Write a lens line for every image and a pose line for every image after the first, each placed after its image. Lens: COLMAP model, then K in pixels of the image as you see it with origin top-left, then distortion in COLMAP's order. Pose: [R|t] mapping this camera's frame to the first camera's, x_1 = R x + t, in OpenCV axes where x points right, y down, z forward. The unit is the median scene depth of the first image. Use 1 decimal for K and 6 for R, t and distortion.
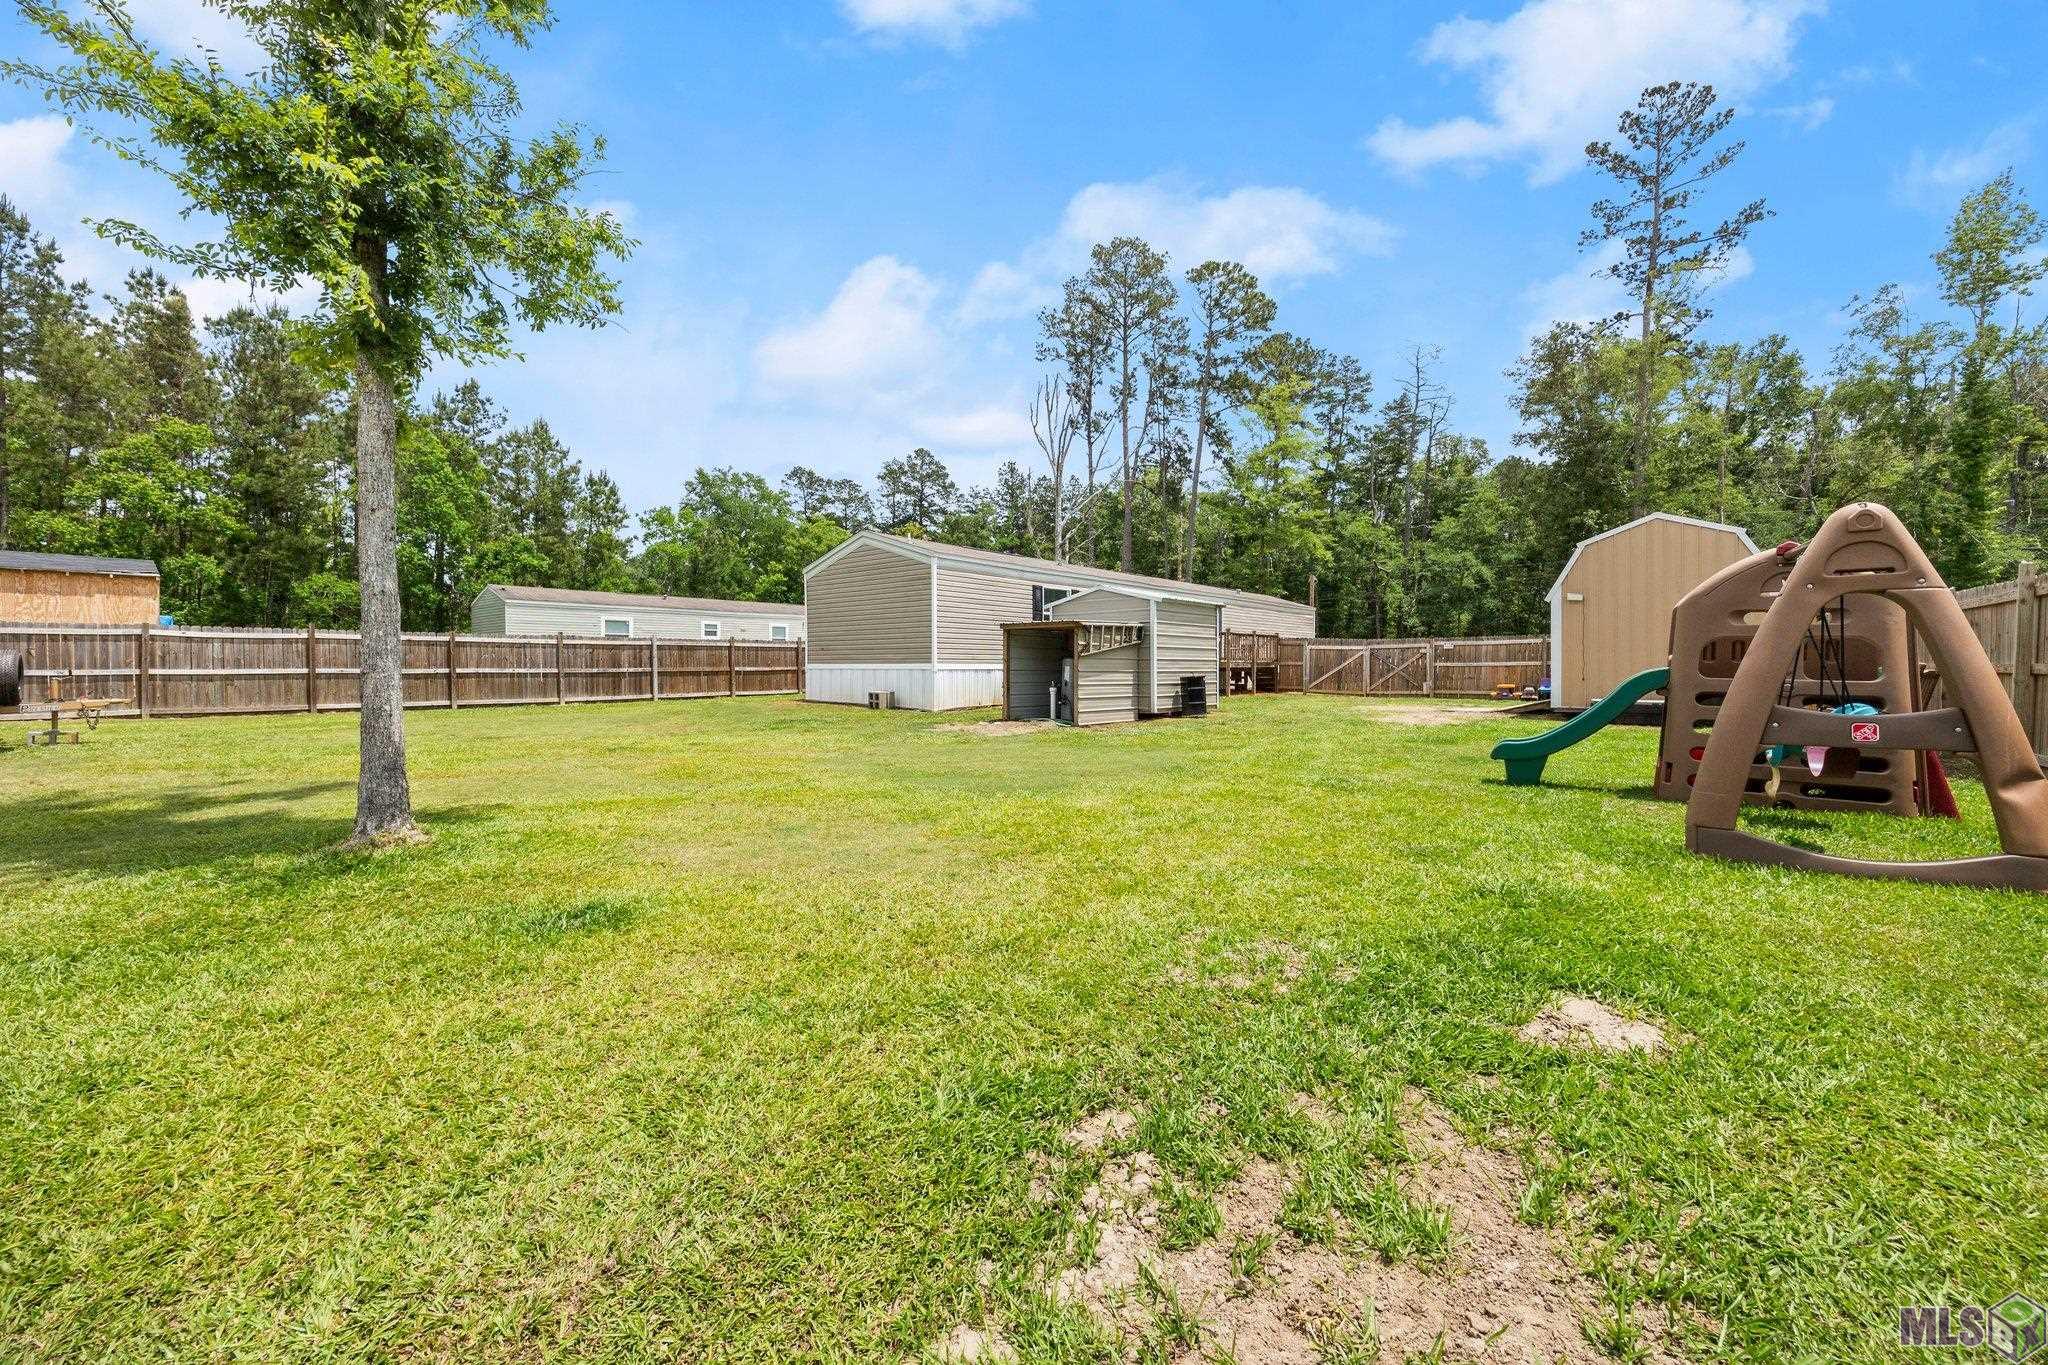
lens RADIAL K [[792.1, 0, 1014.9], [0, 792.1, 658.0], [0, 0, 1]] dist [0.000263, -0.000095]
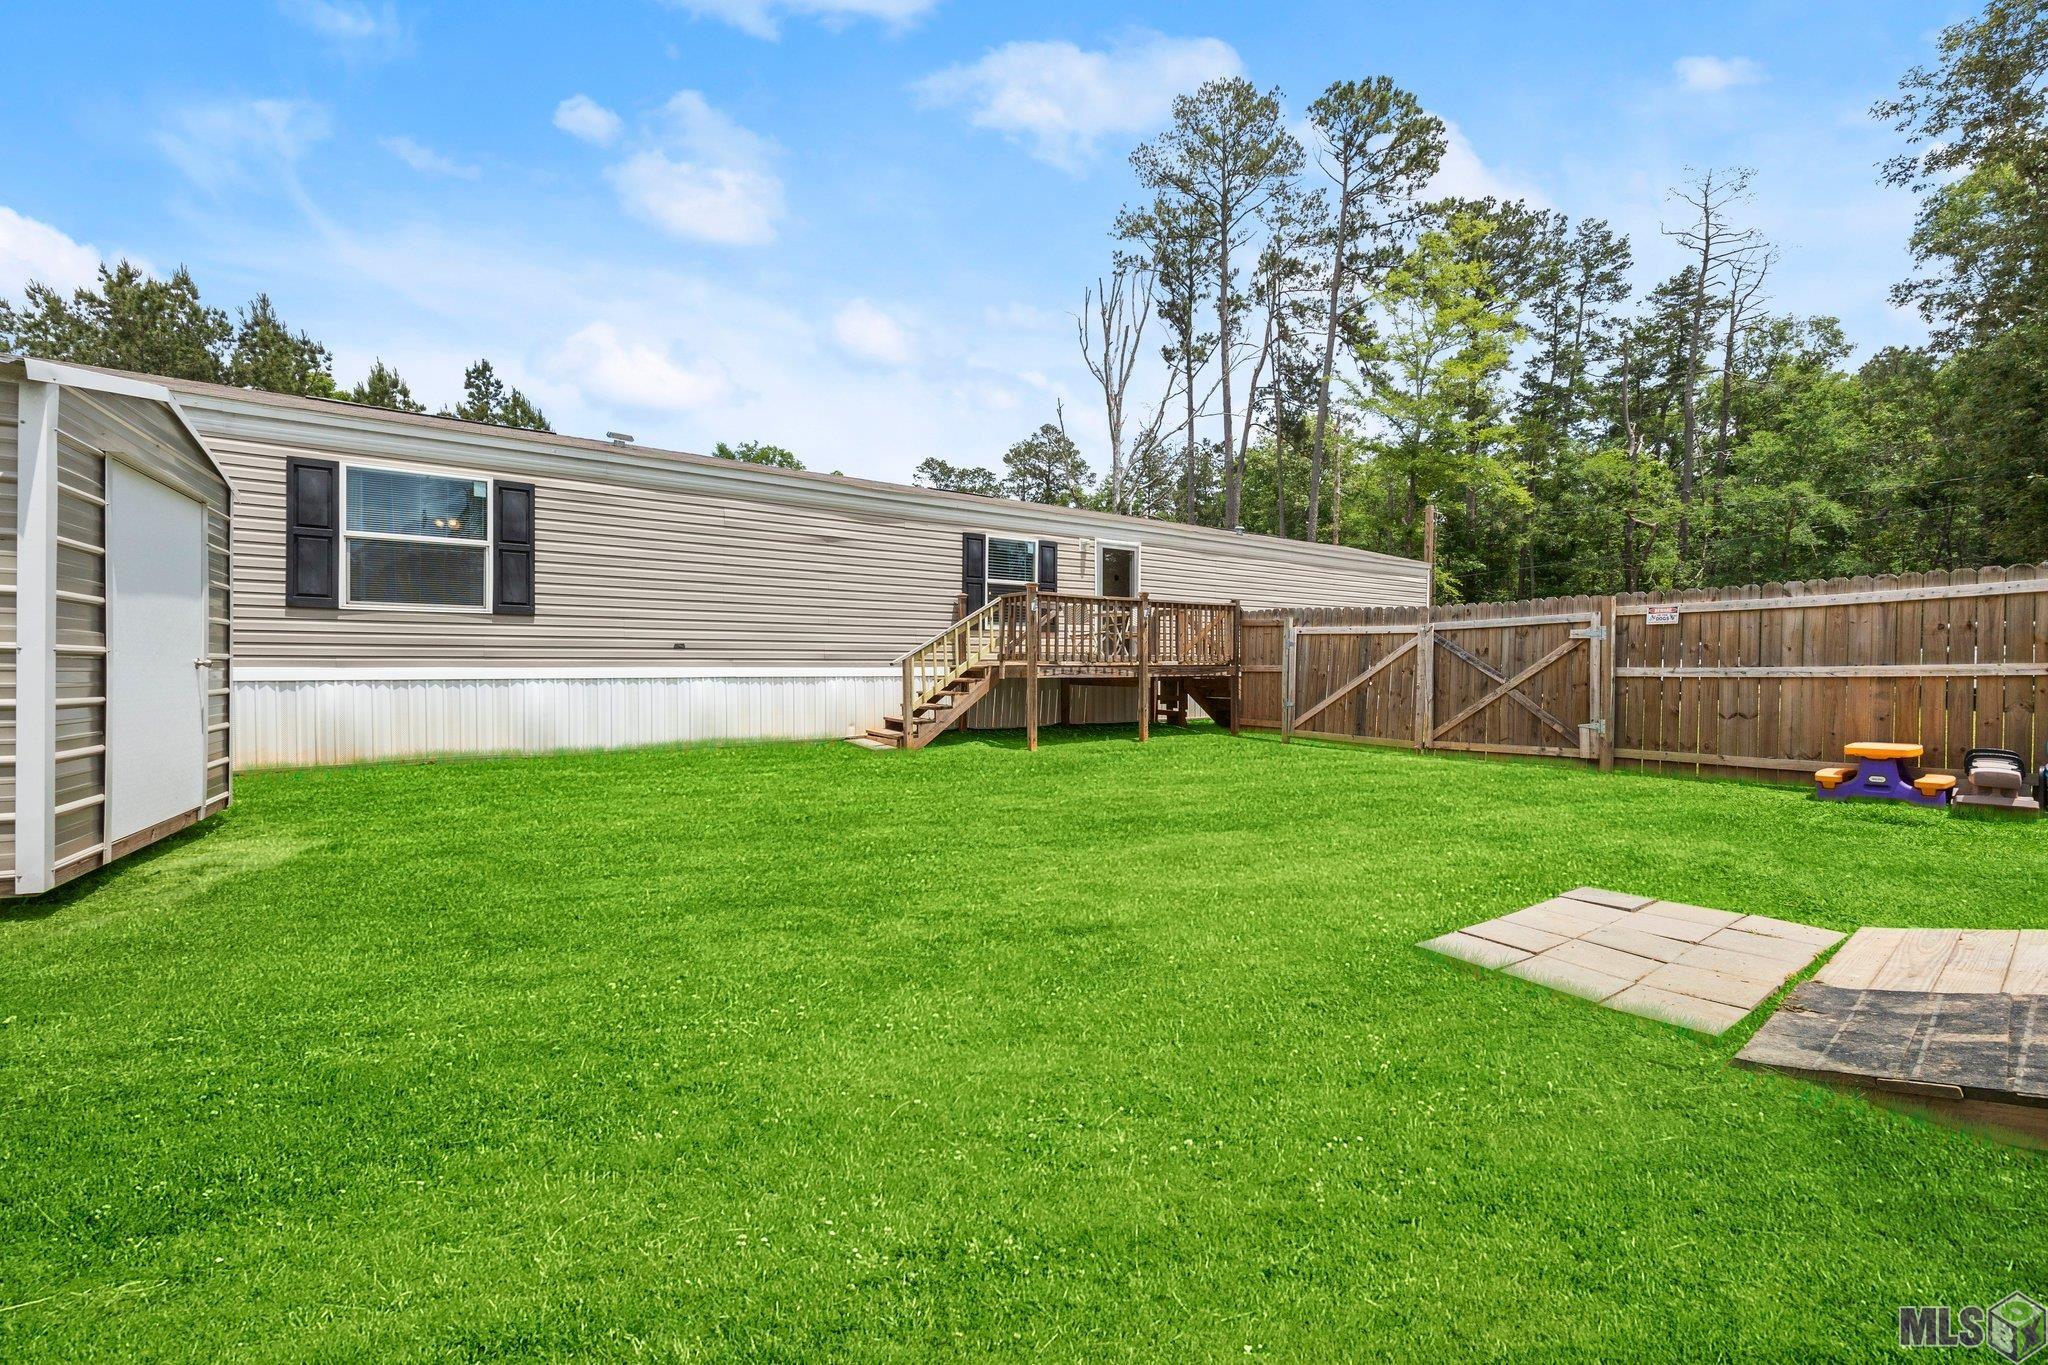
lens RADIAL K [[774.2, 0, 1029.9], [0, 774.2, 664.3], [0, 0, 1]] dist [-0.001455, -0.000545]
pose [[0.961786, -0.002374, -0.273791, 0.149414], [0.003541, 0.999987, 0.003768, 0.001066], [0.273779, -0.004594, 0.961782, 0.241670]]
